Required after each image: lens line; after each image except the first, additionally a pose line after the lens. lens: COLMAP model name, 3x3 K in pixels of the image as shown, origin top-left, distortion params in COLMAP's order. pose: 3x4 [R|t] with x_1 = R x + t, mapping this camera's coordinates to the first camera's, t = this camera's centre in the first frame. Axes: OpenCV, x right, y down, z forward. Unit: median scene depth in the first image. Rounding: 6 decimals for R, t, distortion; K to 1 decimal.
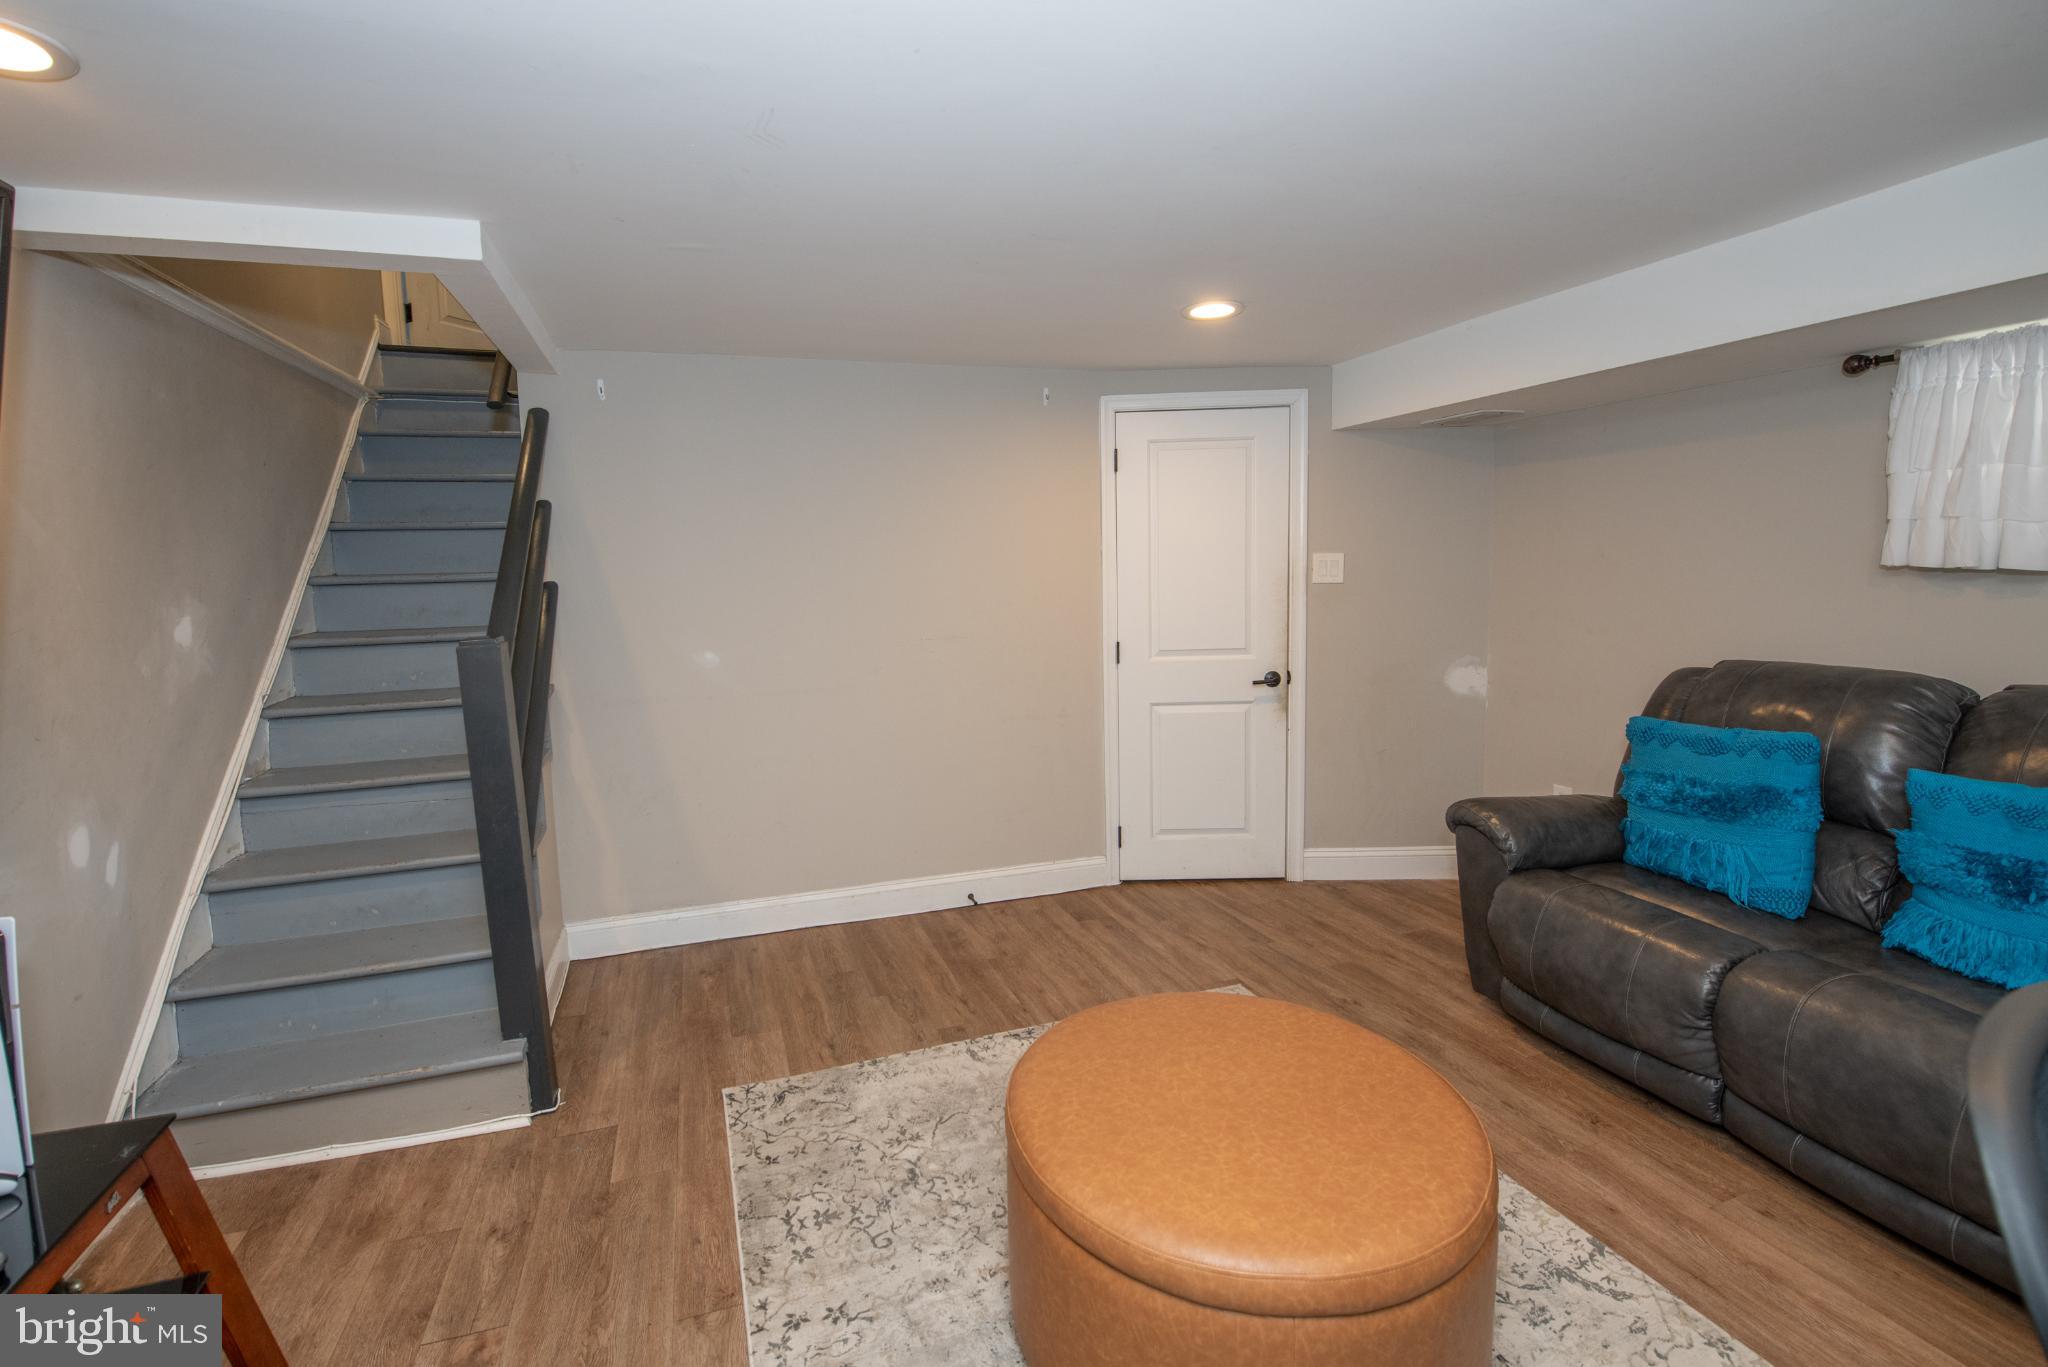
lens RADIAL K [[872.5, 0, 982.2], [0, 872.5, 657.4], [0, 0, 1]] dist [-0.002656, -0.014893]
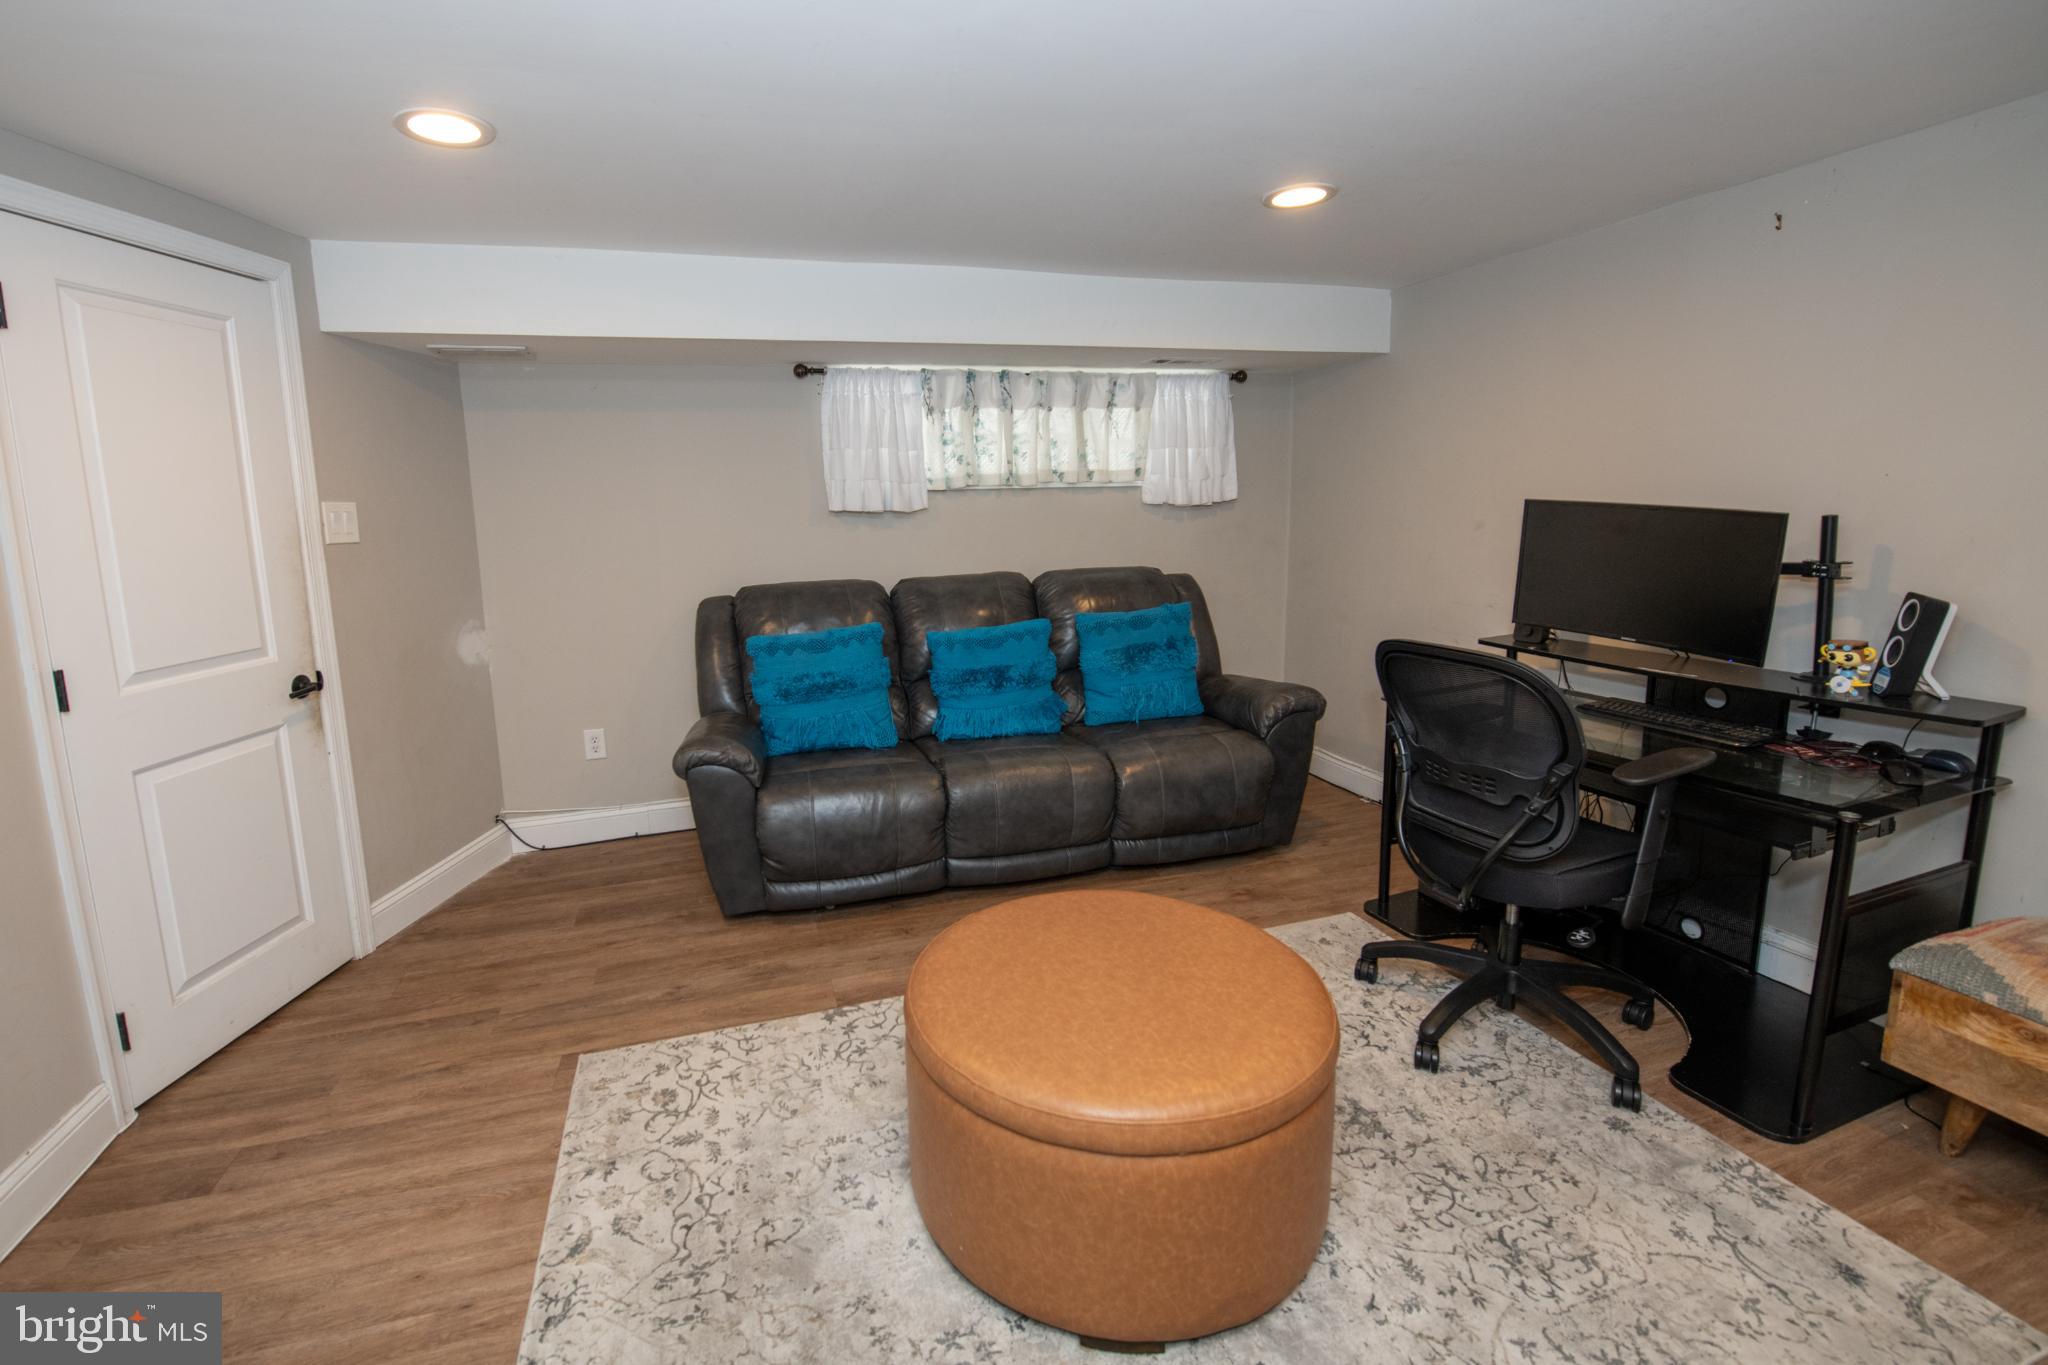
lens RADIAL K [[889.8, 0, 955.0], [0, 889.8, 639.1], [0, 0, 1]] dist [-0.018838, -0.001116]
pose [[0.045201, -0.130747, 0.990385, -0.395386], [0.125095, 0.984335, 0.124239, -0.040924], [-0.991115, 0.118277, 0.060848, 0.553626]]
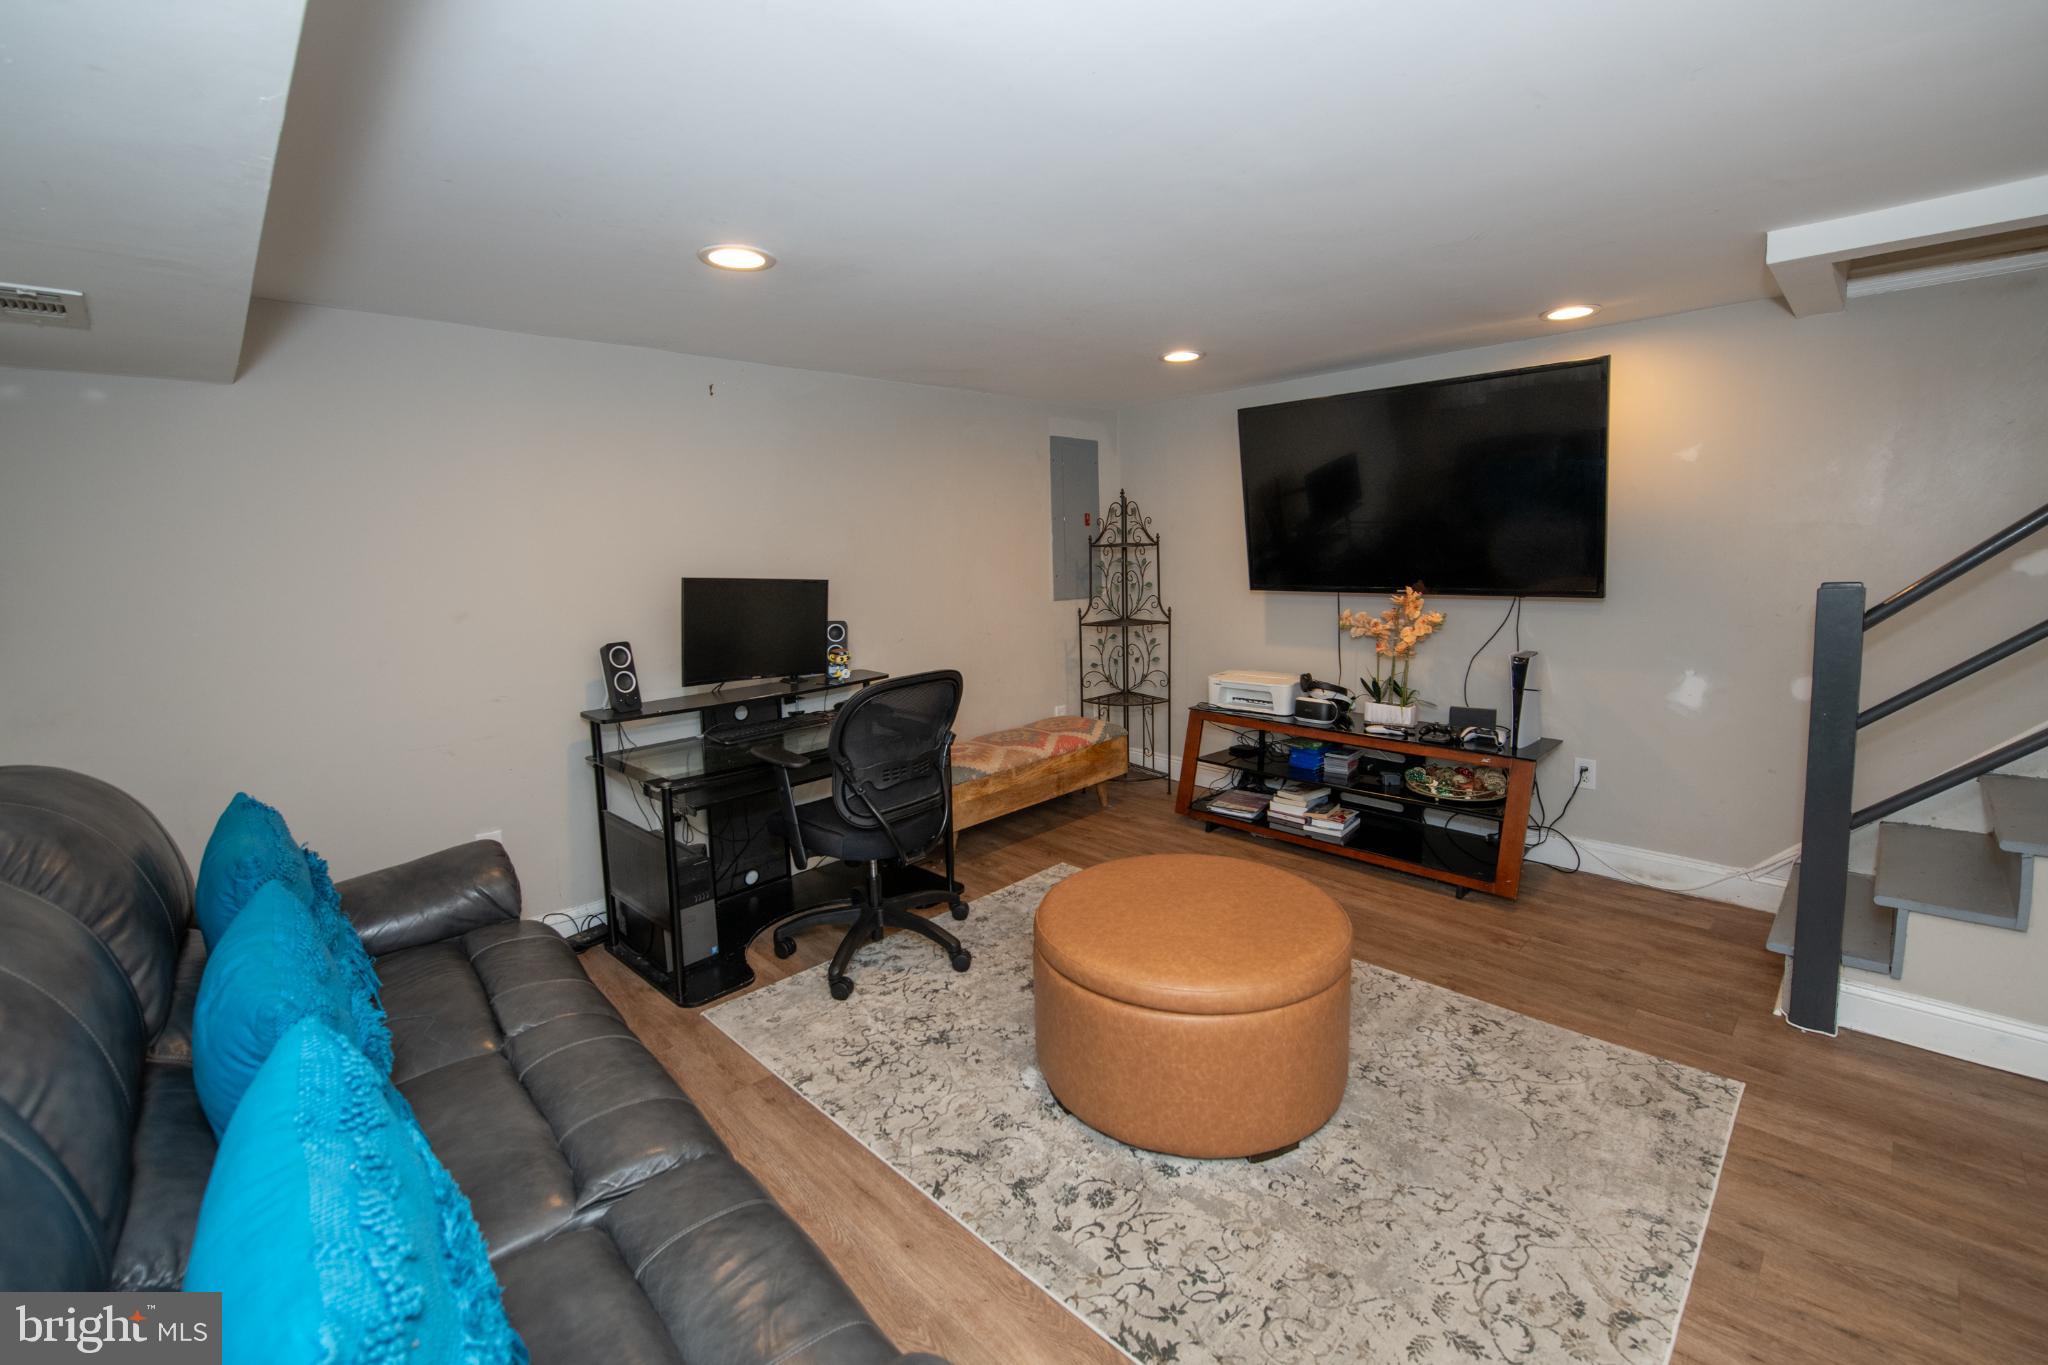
lens RADIAL K [[862.7, 0, 1028.6], [0, 862.7, 648.7], [0, 0, 1]] dist [-0.016407, -0.002697]
pose [[-0.895935, 0.102700, -0.432149, 0.578137], [0.006239, 0.975718, 0.218944, -0.129451], [0.444141, 0.193463, -0.874820, 1.067133]]
